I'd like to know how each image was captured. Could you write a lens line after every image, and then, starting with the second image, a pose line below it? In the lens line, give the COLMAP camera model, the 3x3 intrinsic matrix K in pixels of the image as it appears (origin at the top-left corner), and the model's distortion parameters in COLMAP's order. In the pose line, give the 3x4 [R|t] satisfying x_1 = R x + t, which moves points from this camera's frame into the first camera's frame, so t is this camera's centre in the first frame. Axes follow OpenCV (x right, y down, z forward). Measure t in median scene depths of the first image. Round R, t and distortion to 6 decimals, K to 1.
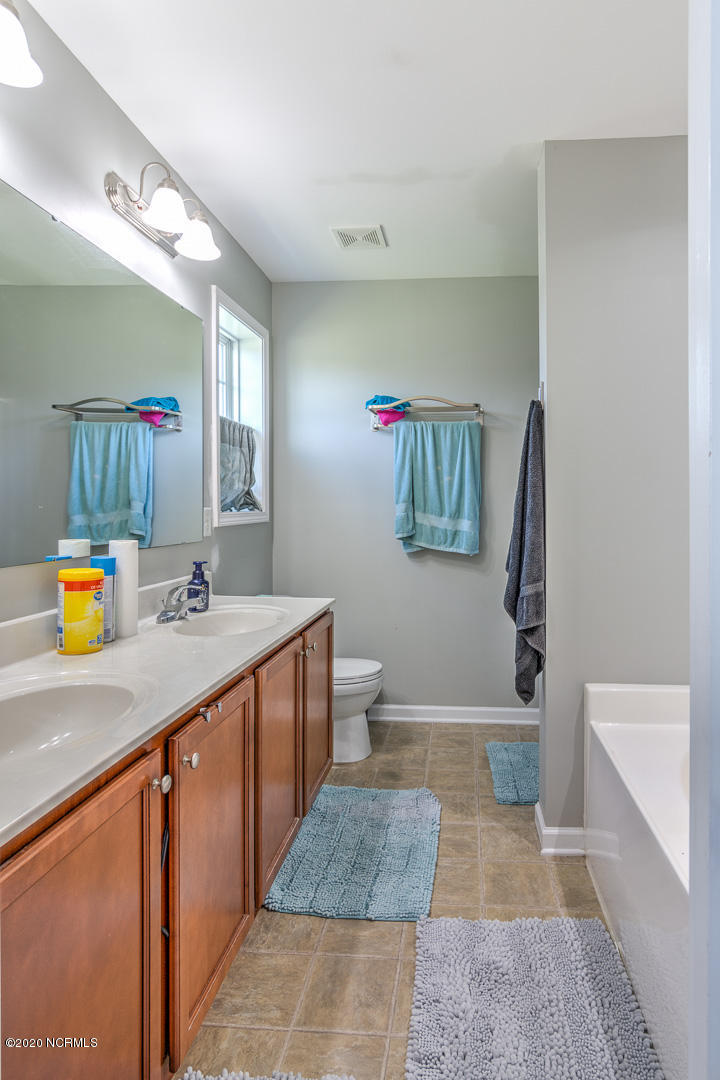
lens RADIAL K [[568.4, 0, 362.6], [0, 568.4, 514.4], [0, 0, 1]] dist [0.000977, 0.000288]
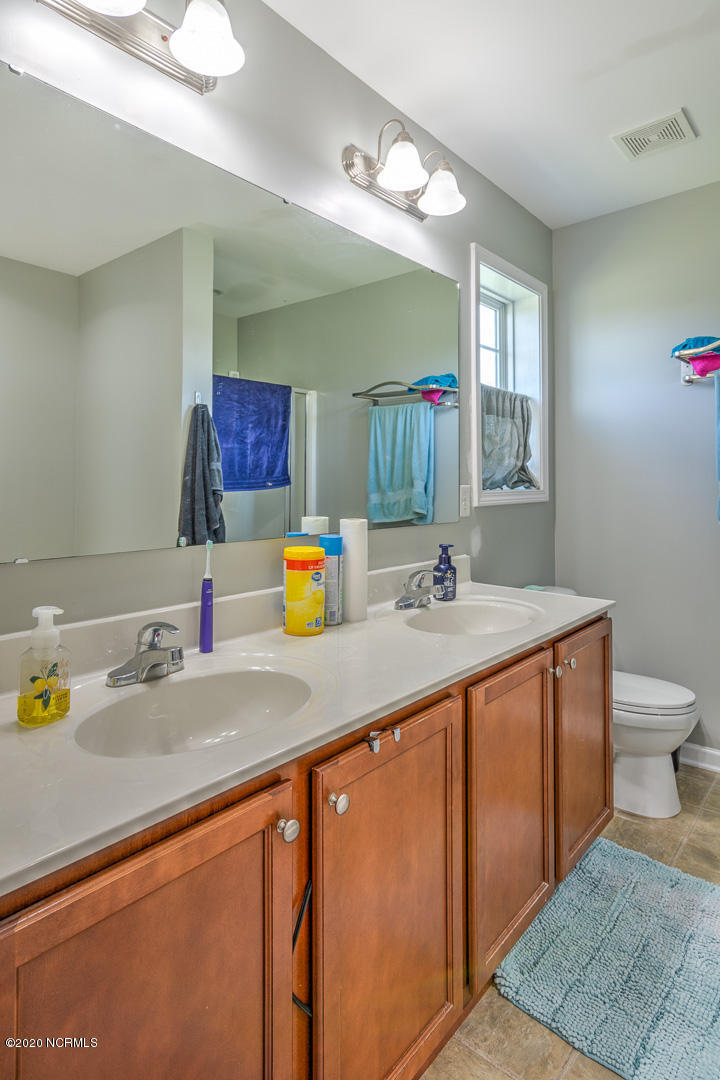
lens RADIAL K [[553.1, 0, 354.2], [0, 553.1, 481.8], [0, 0, 1]] dist [0.002258, 0.000461]
pose [[0.839418, -0.009410, -0.543404, 0.059879], [-0.002553, 0.999771, -0.021257, 0.001822], [0.543480, 0.019231, 0.839202, 0.154867]]
